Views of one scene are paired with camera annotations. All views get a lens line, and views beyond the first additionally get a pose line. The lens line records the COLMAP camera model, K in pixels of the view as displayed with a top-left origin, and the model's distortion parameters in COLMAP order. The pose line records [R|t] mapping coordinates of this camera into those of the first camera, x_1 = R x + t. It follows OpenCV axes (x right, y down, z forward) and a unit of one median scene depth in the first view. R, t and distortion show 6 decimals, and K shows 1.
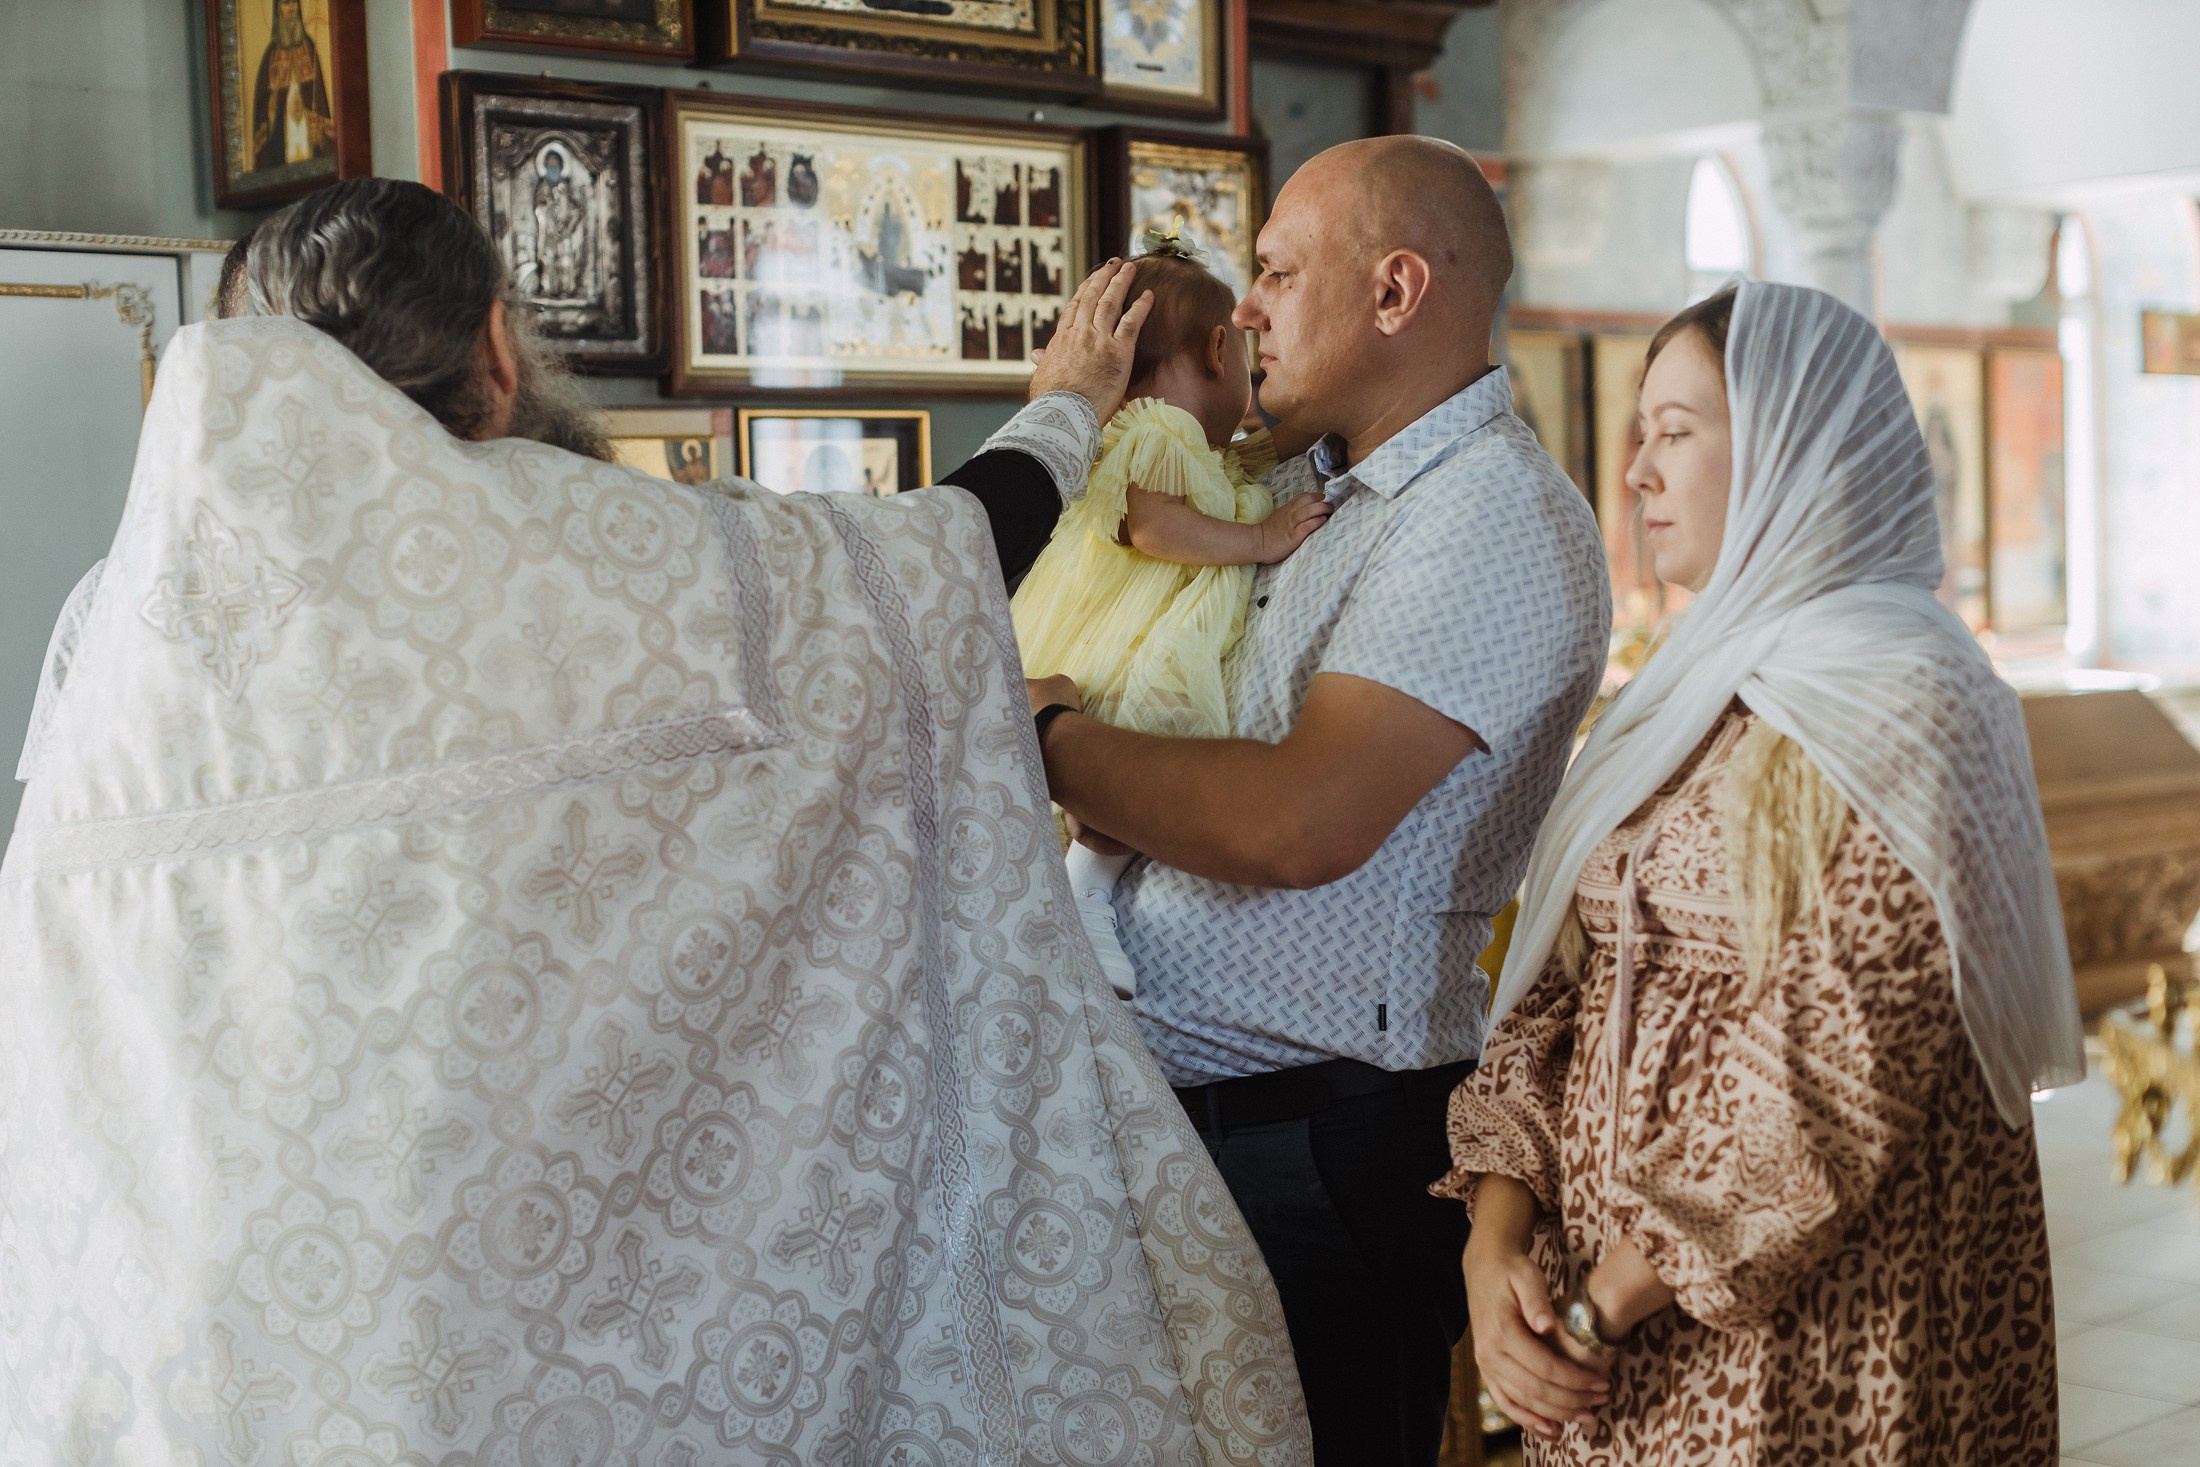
lens RADIAL K [[3245.0, 0, 1100.0], [0, 3245.0, 733.5], [0, 0, 1]] dist [0.034870, 0.038778]
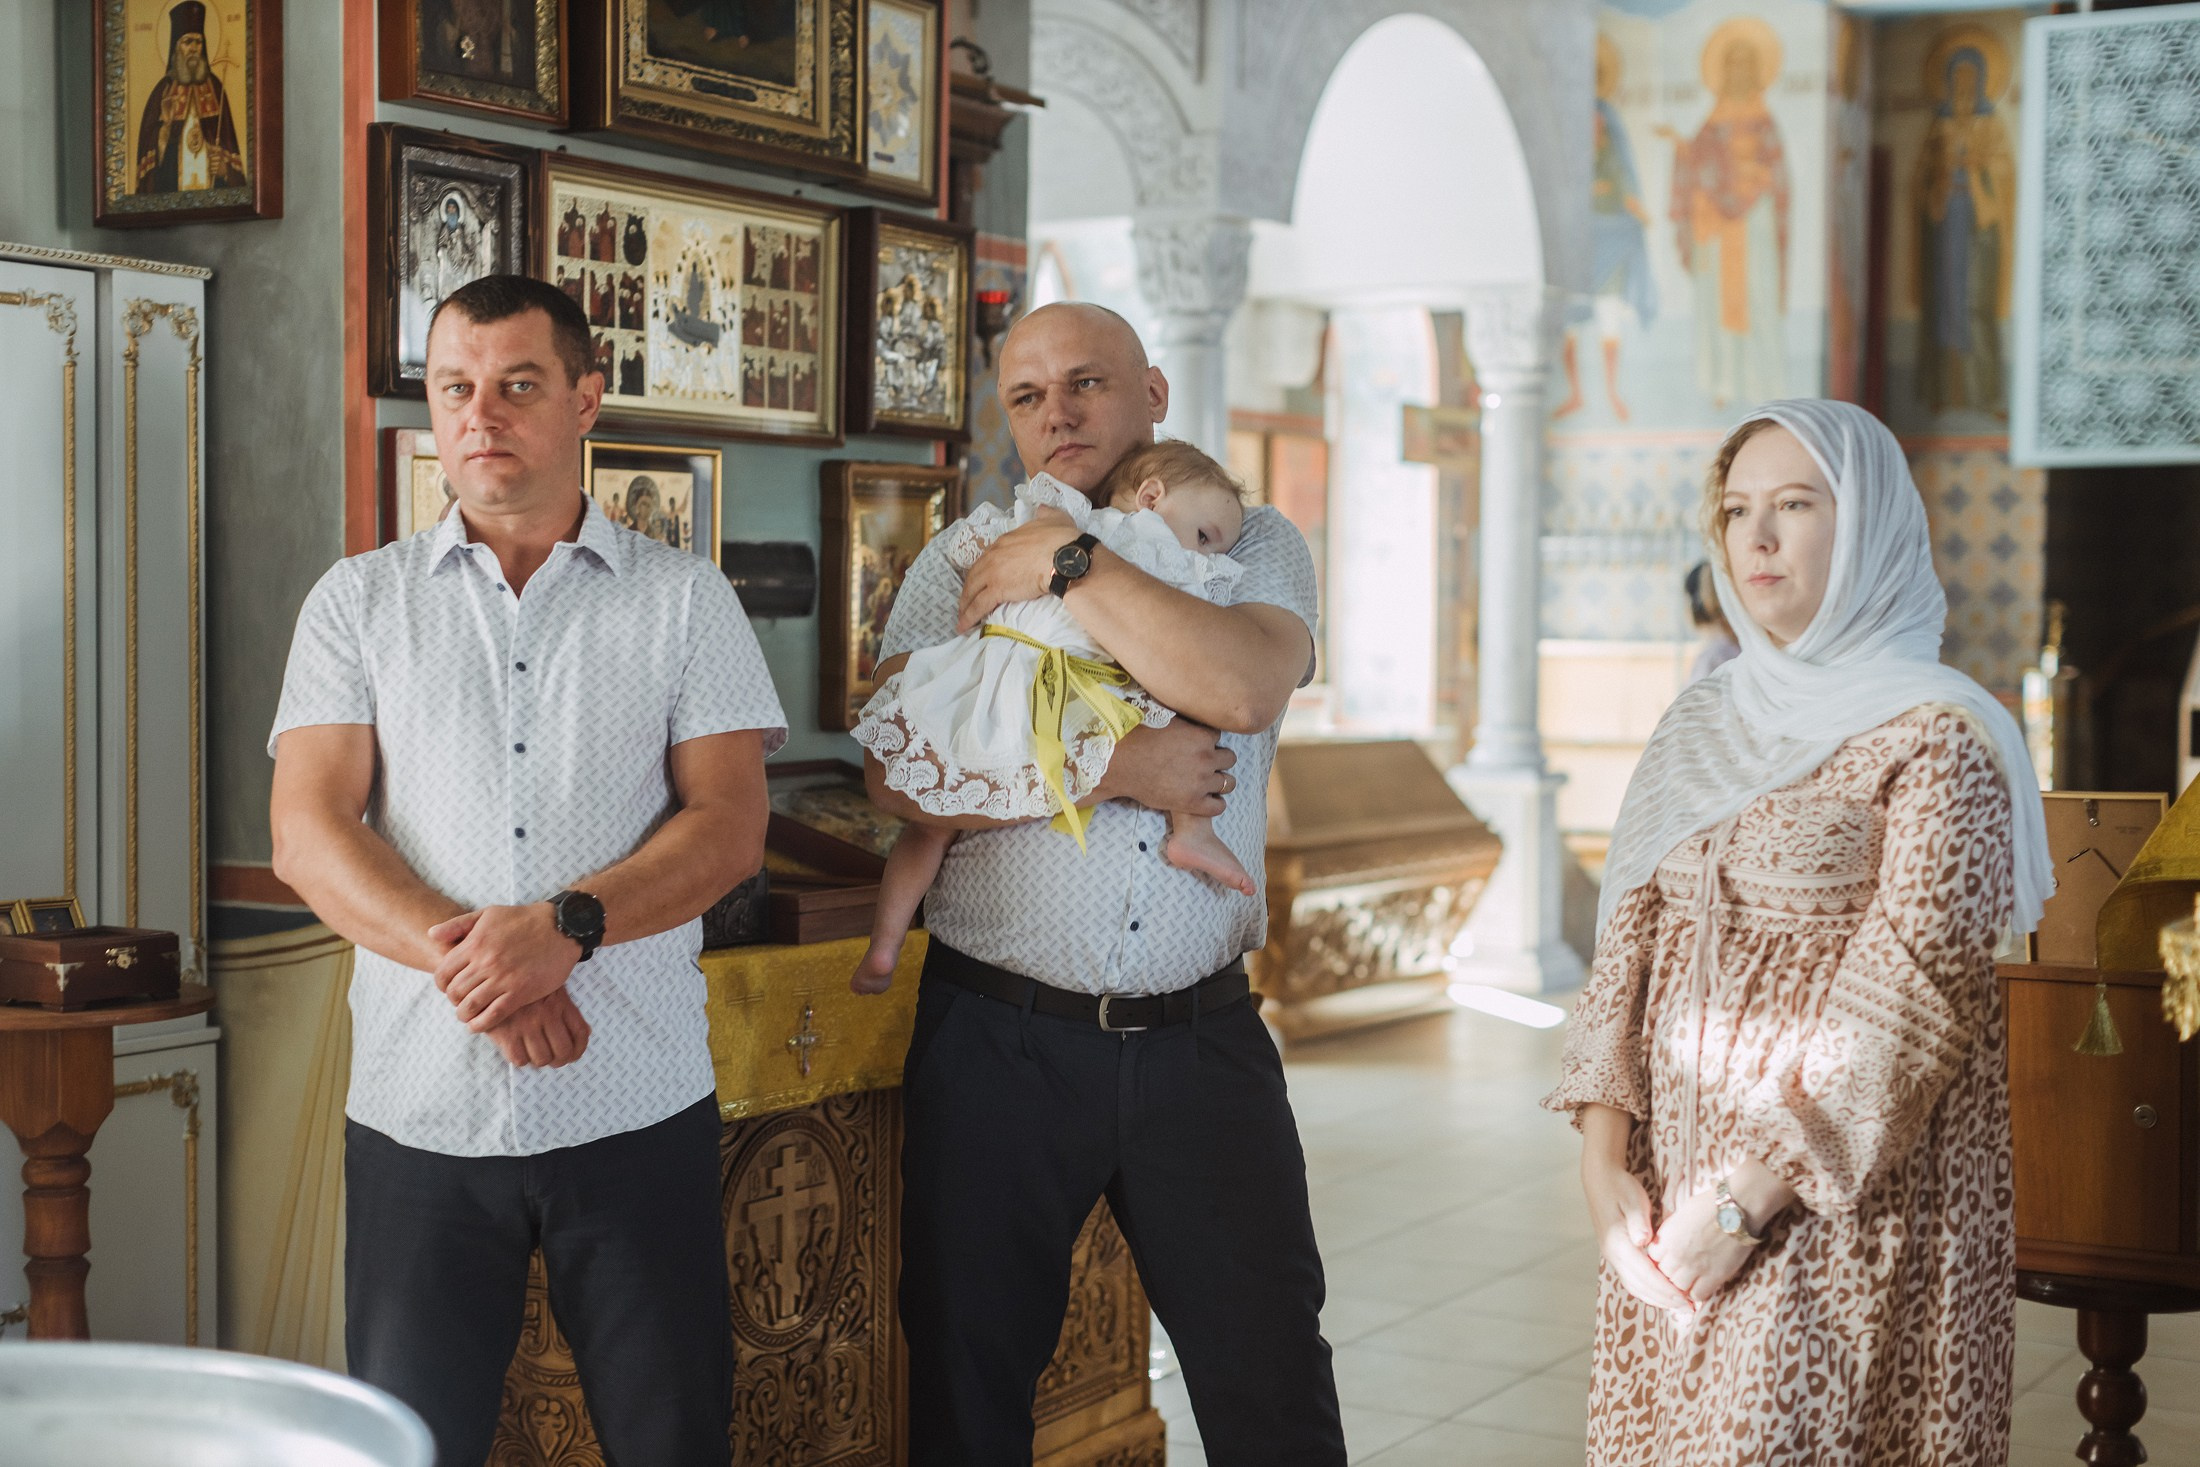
lens RADIAL K [[3166.9, 0, 1100.0], [0, 3166.9, 733.5], [0, 0, 1]] dist [-0.001942, 0.092040]
pose [[0.958213, 0.030974, 0.284375, -0.238232], [-0.028359, 0.999509, -0.013309, 0.009616], [-0.284647, 0.004689, 0.958621, -0.087143]]
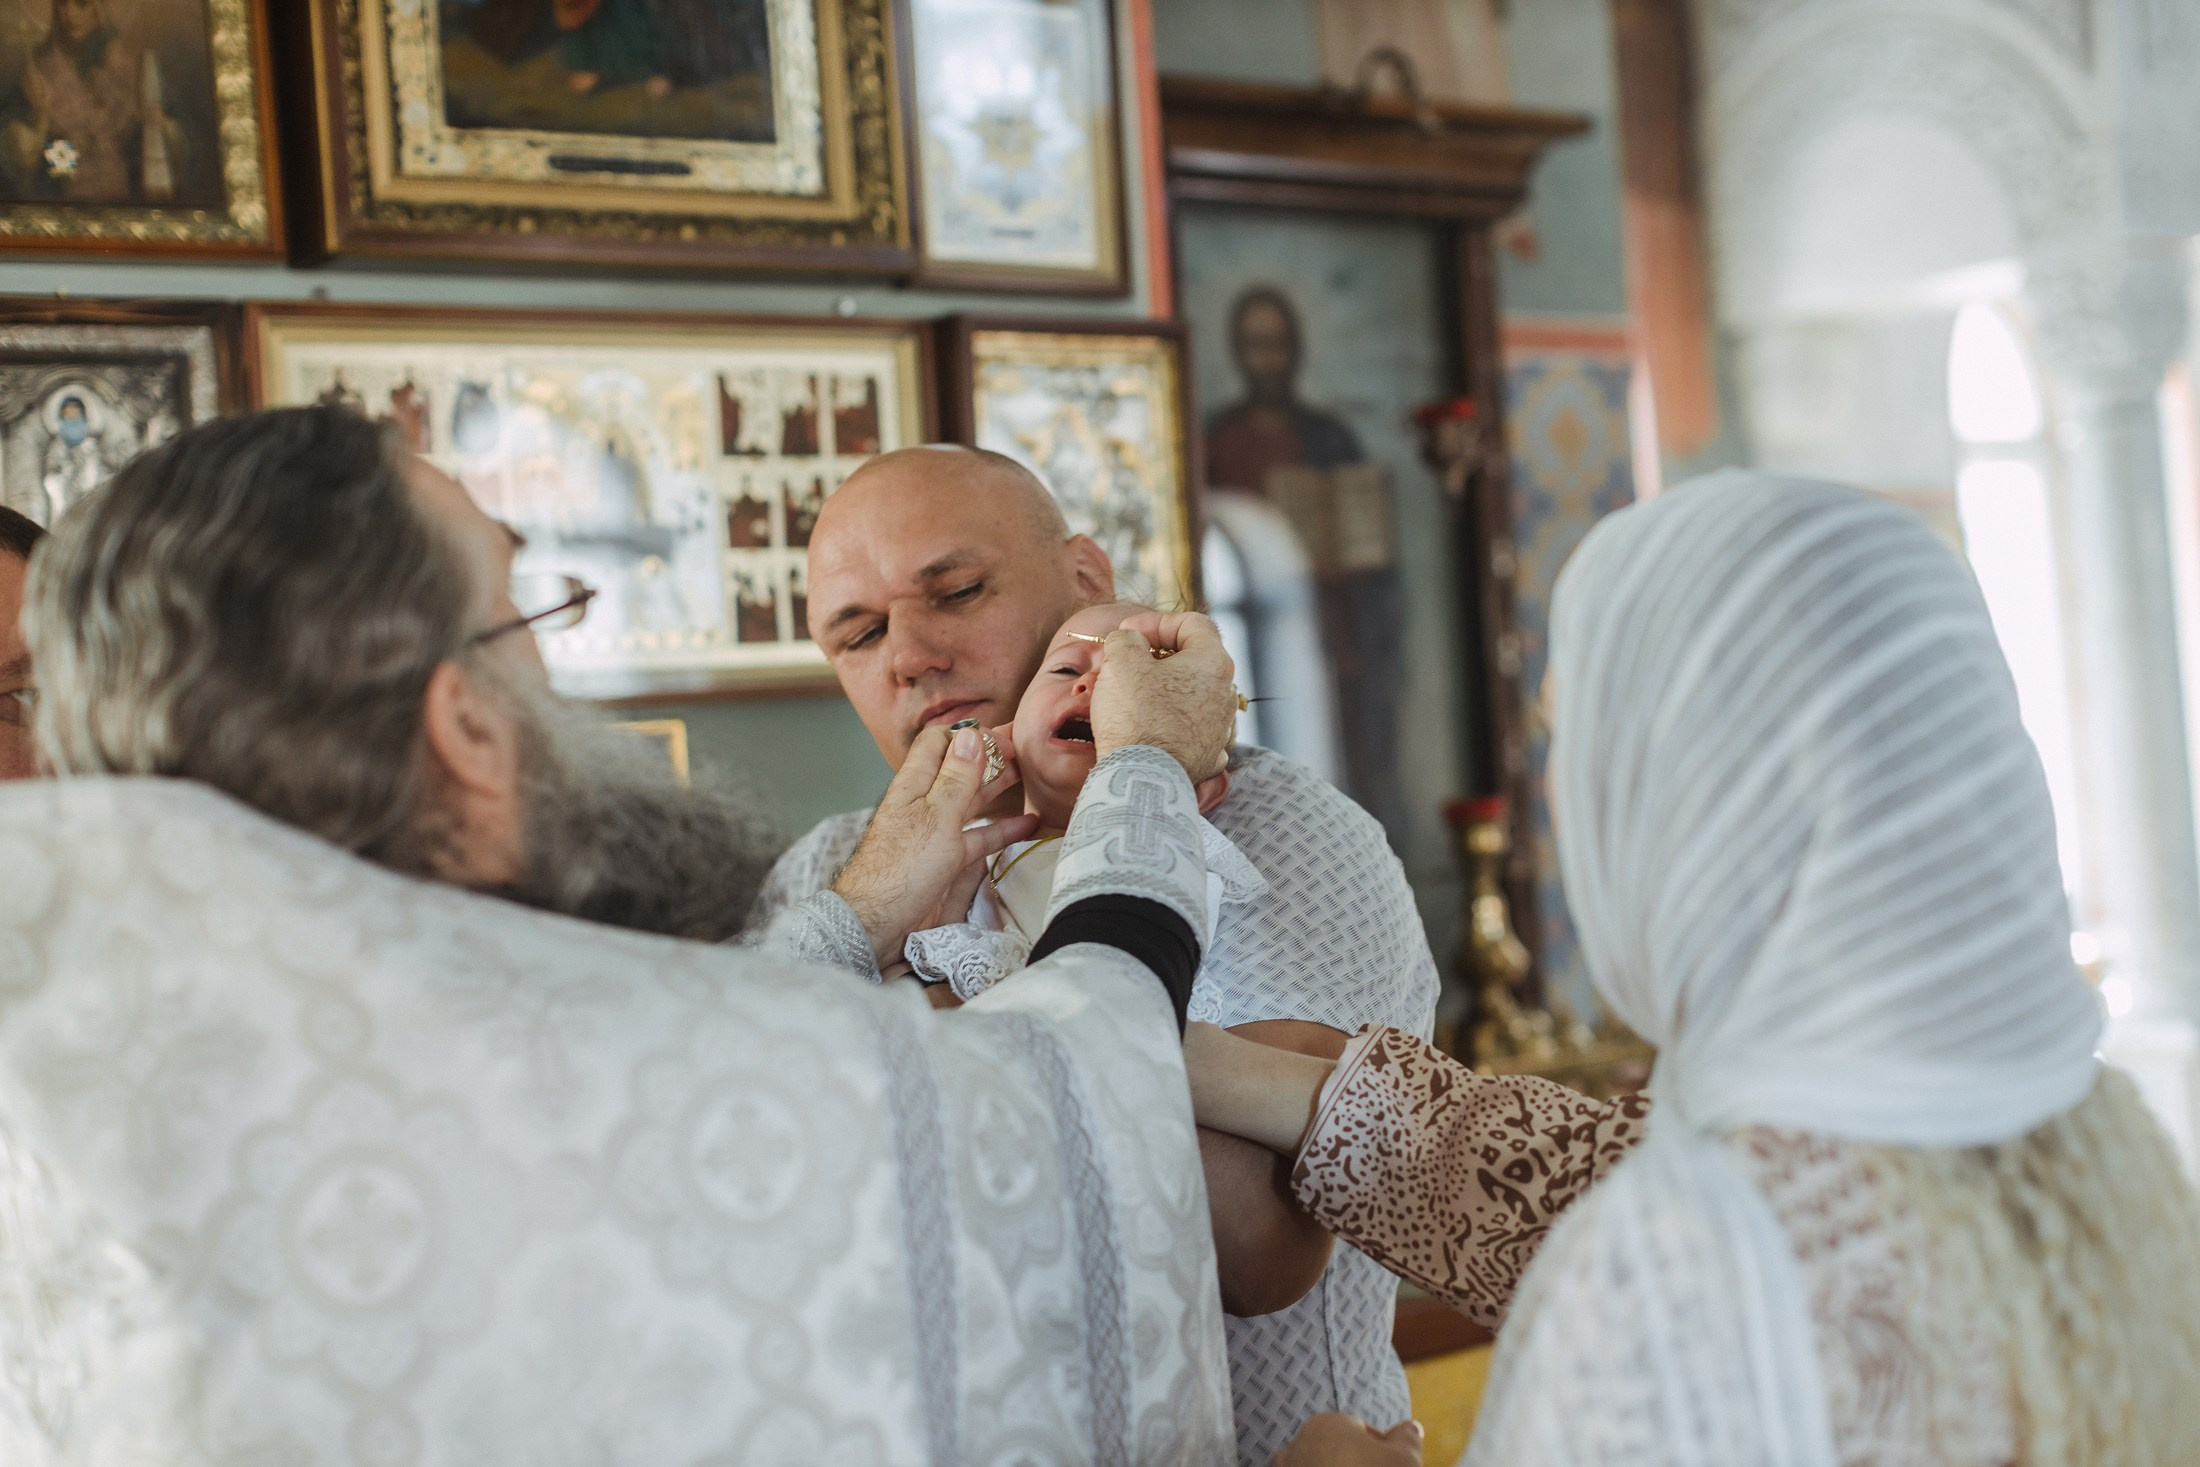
lens RADIAL K [[3307.0, 0, 1100.0], [0, 3307.0, 733.5], [0, 0, 1]] dist [0.038061, 0.138113]
pose [[0.993033, -0.048673, -0.107313, 0.118466], [0.041794, 0.996981, -0.065445, -0.045564], [0.110175, 0.060504, 0.992069, 0.287675]]
